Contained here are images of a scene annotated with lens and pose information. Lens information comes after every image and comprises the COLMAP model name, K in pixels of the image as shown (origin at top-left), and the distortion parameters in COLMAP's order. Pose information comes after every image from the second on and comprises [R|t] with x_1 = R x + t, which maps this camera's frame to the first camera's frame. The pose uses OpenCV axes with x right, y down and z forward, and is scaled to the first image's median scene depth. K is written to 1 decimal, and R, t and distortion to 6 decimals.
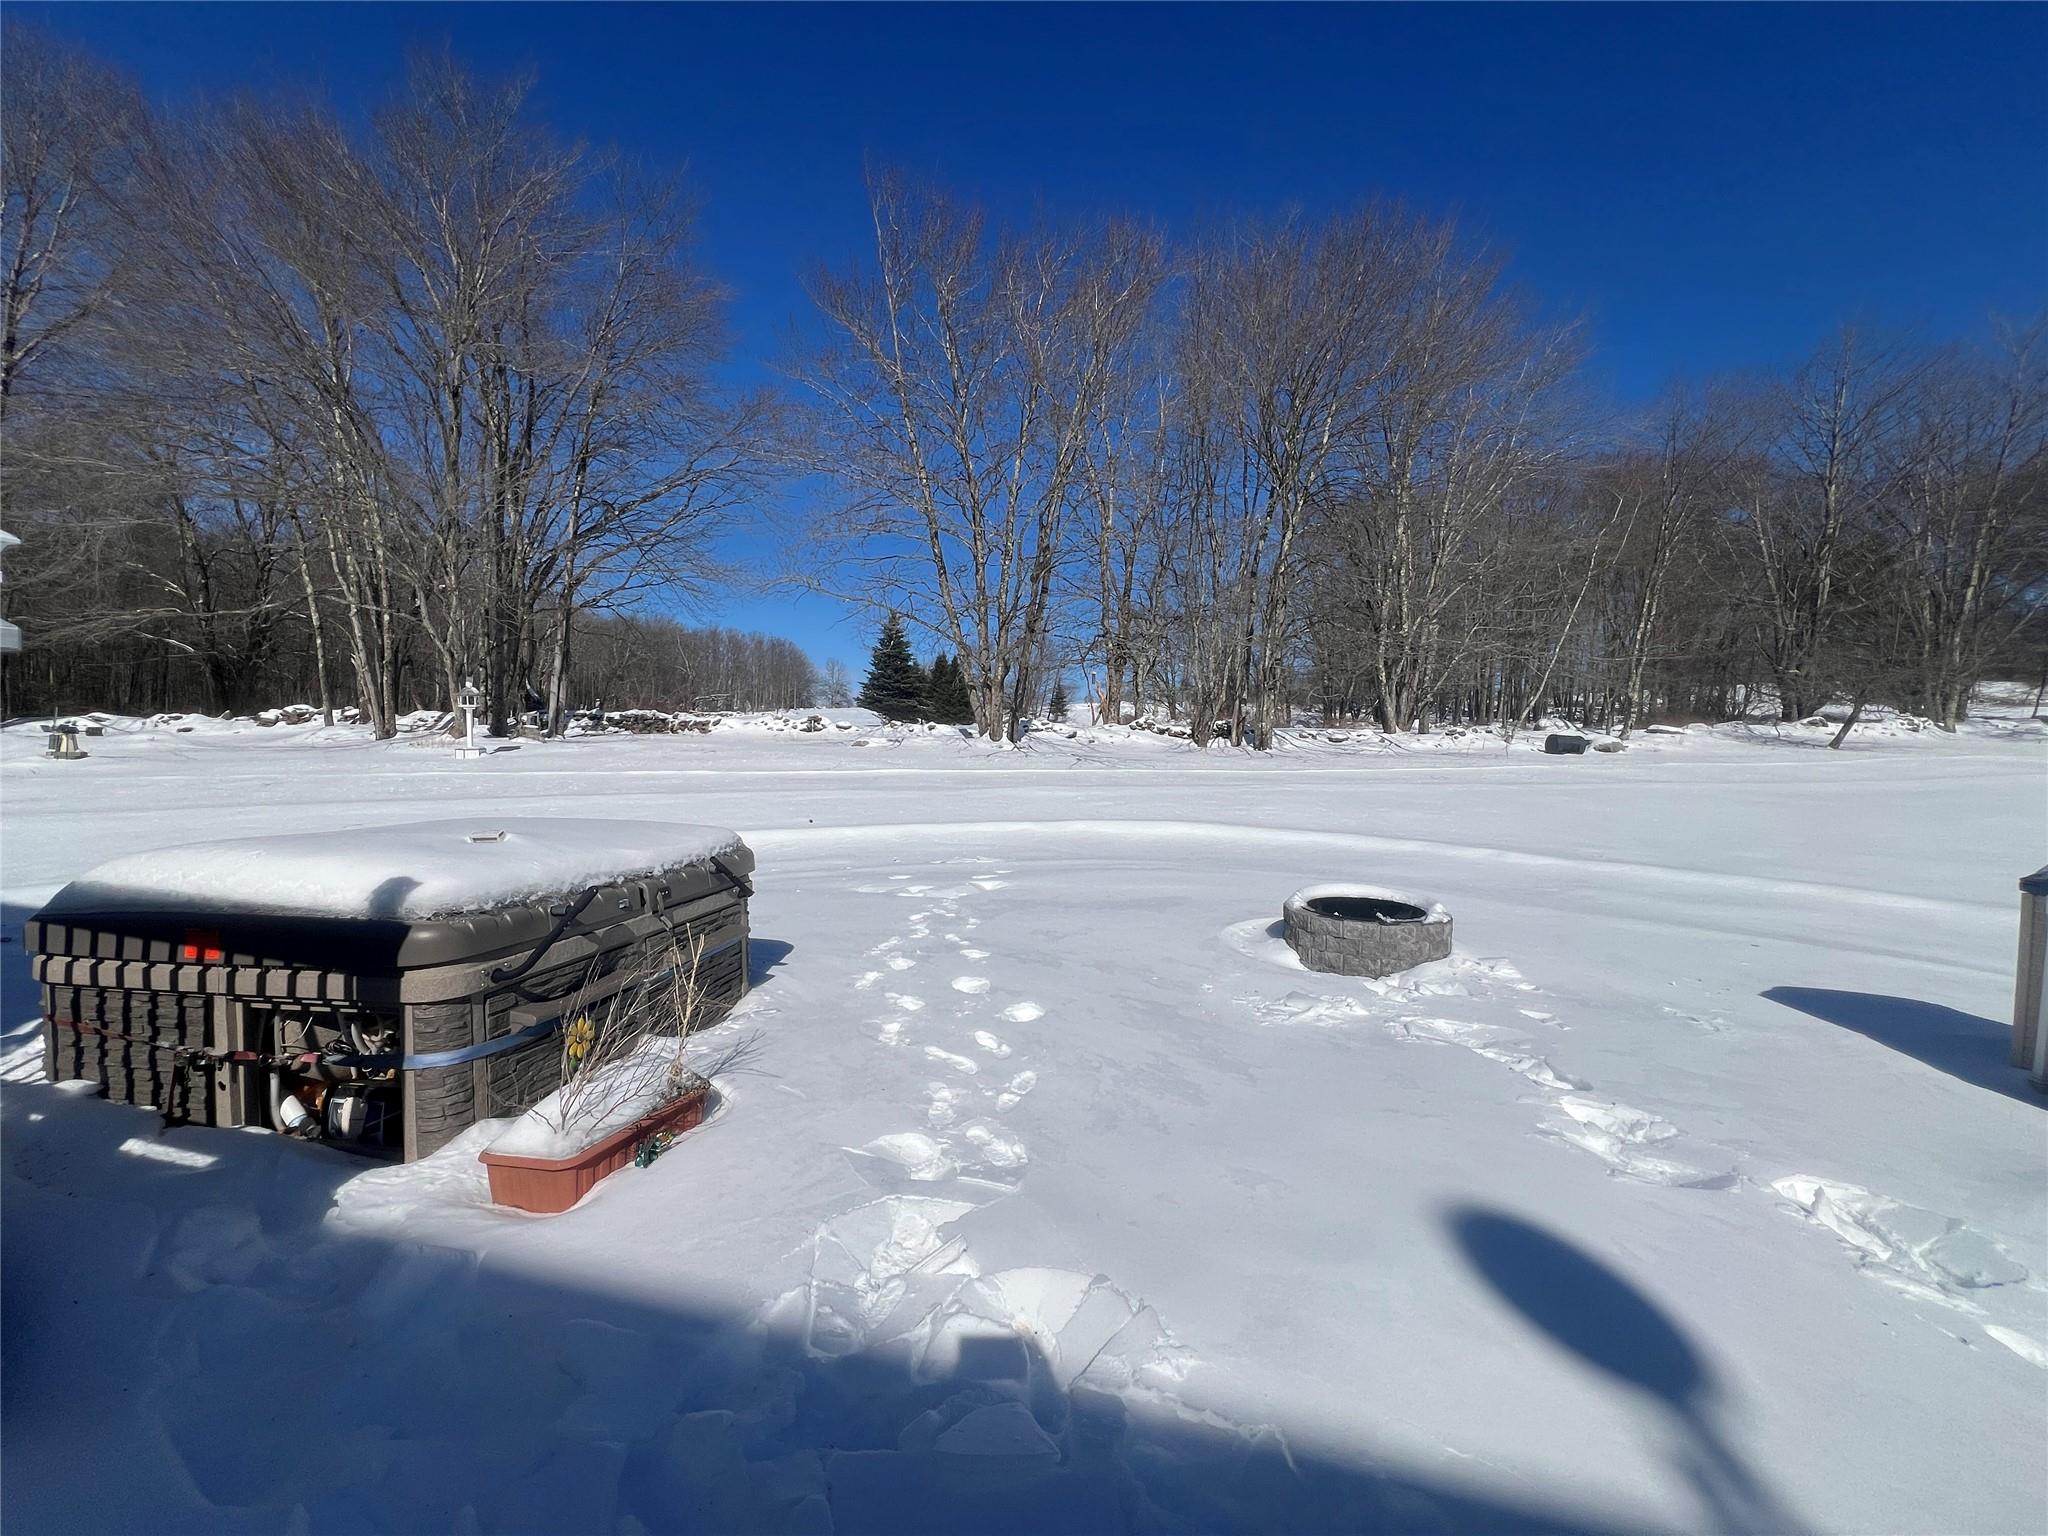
lens RADIAL K [[815.8, 0, 1024.8], [0, 815.8, 770.2], [0, 0, 1]] dist [-0.003287, 0.000249]
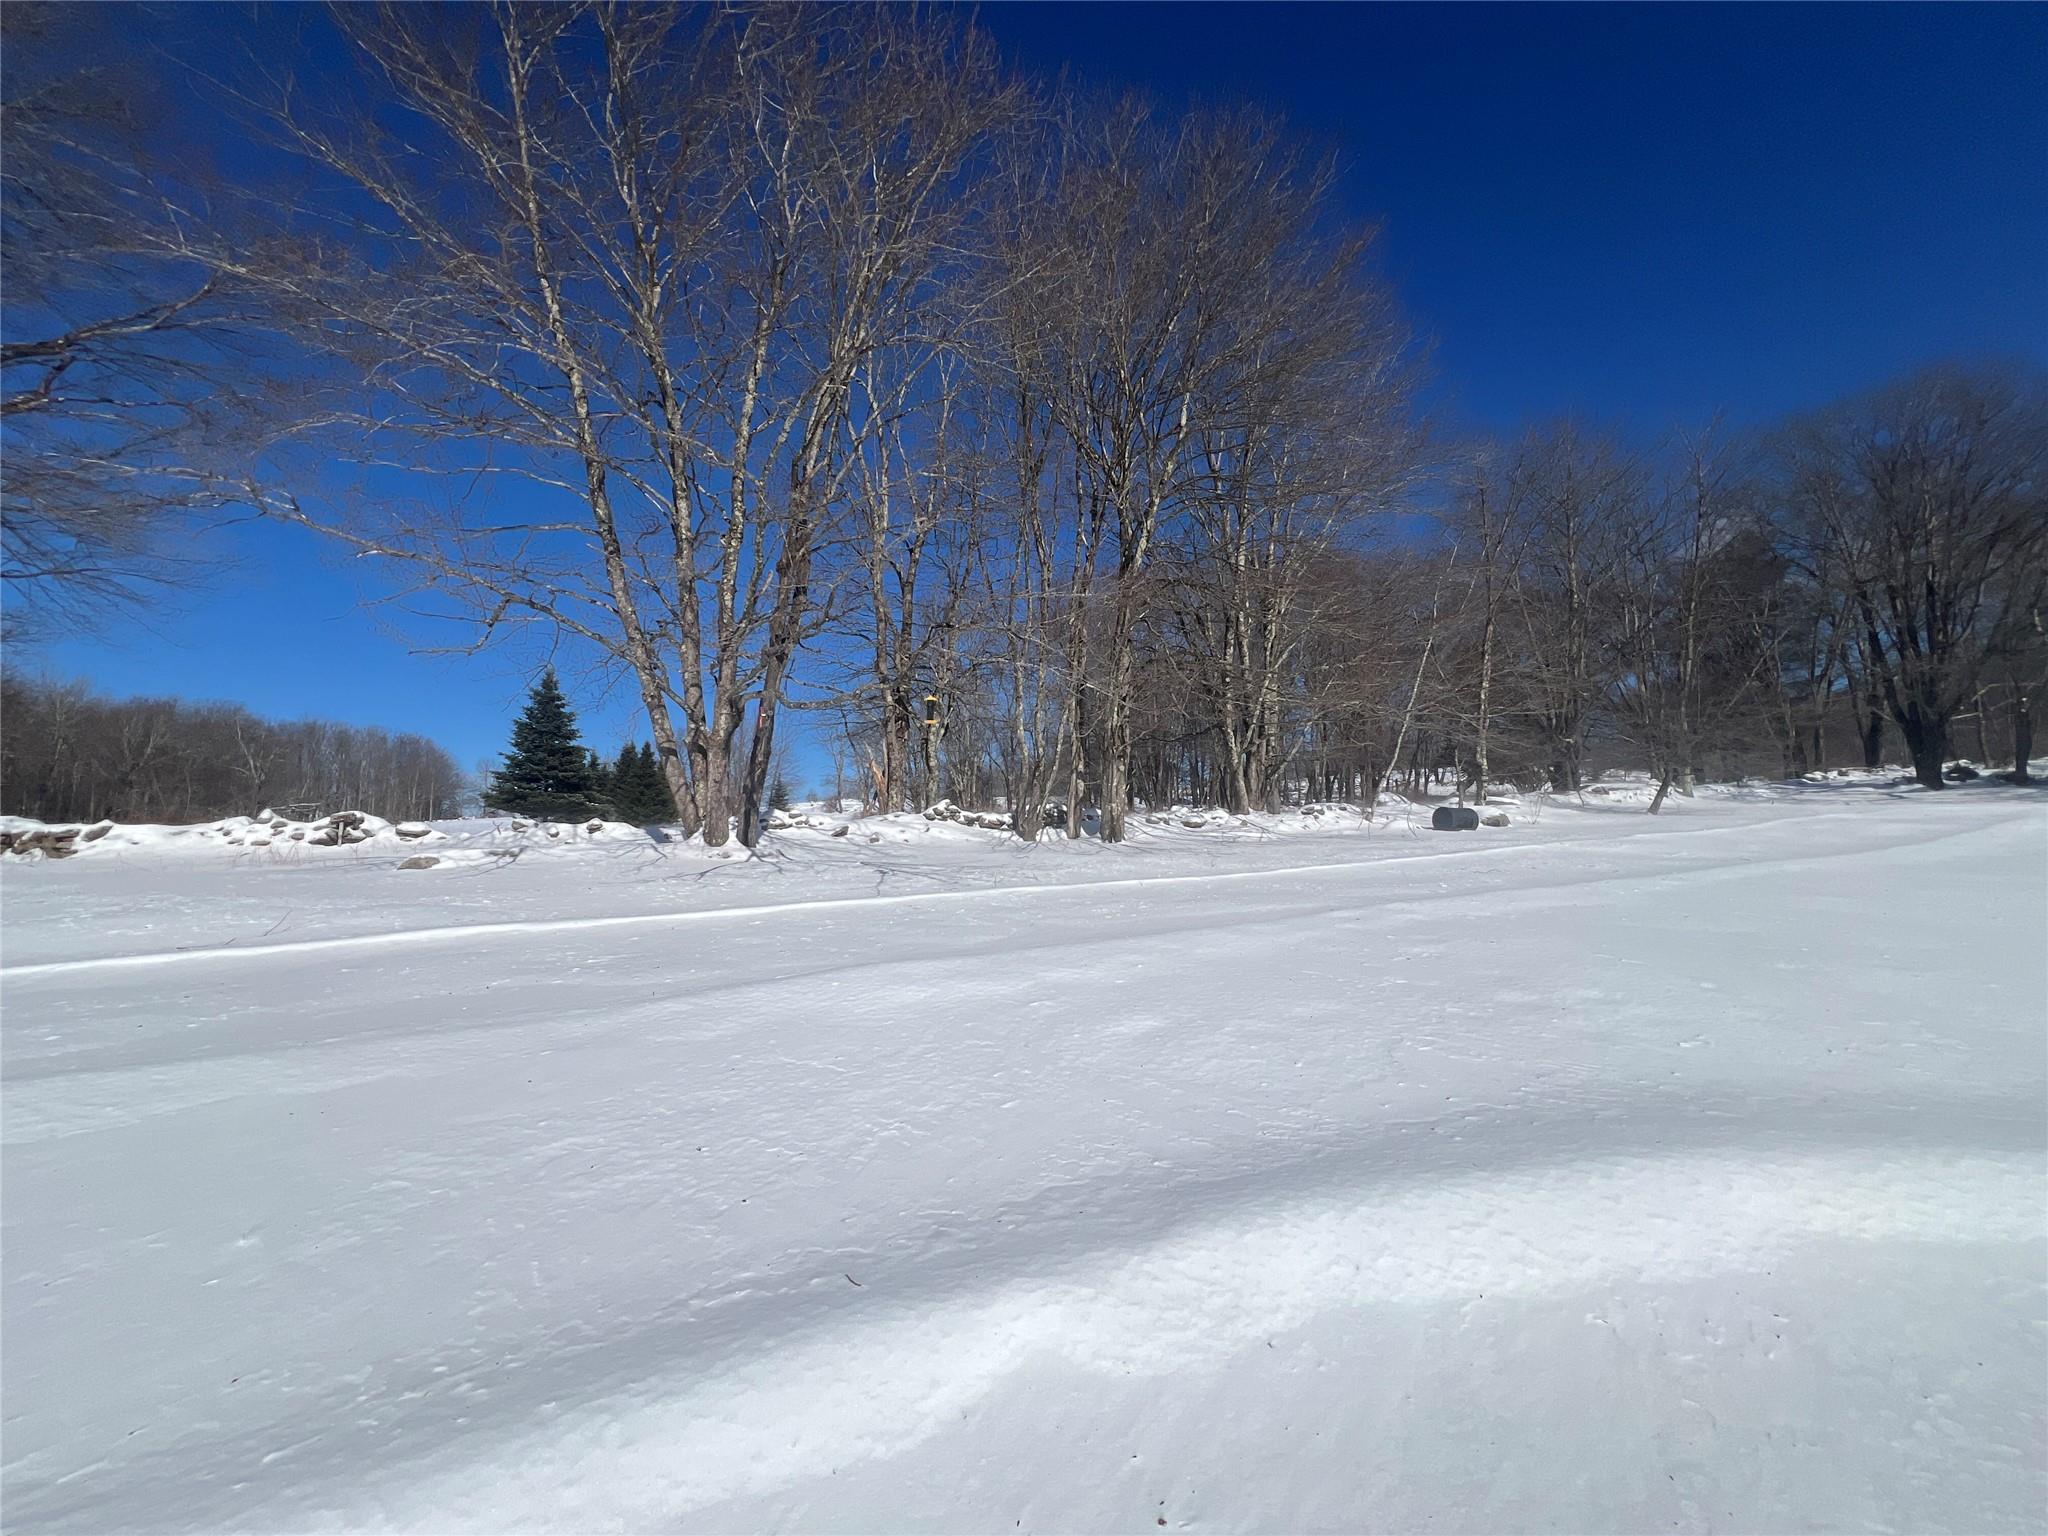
lens RADIAL K [[815.8, 0, 1023.9], [0, 815.8, 758.9], [0, 0, 1]] dist [-0.003287, 0.000249]
pose [[0.940927, -0.009141, 0.338485, -0.022110], [0.055227, 0.990393, -0.126777, -0.010559], [-0.334075, 0.137981, 0.932392, 0.345253]]
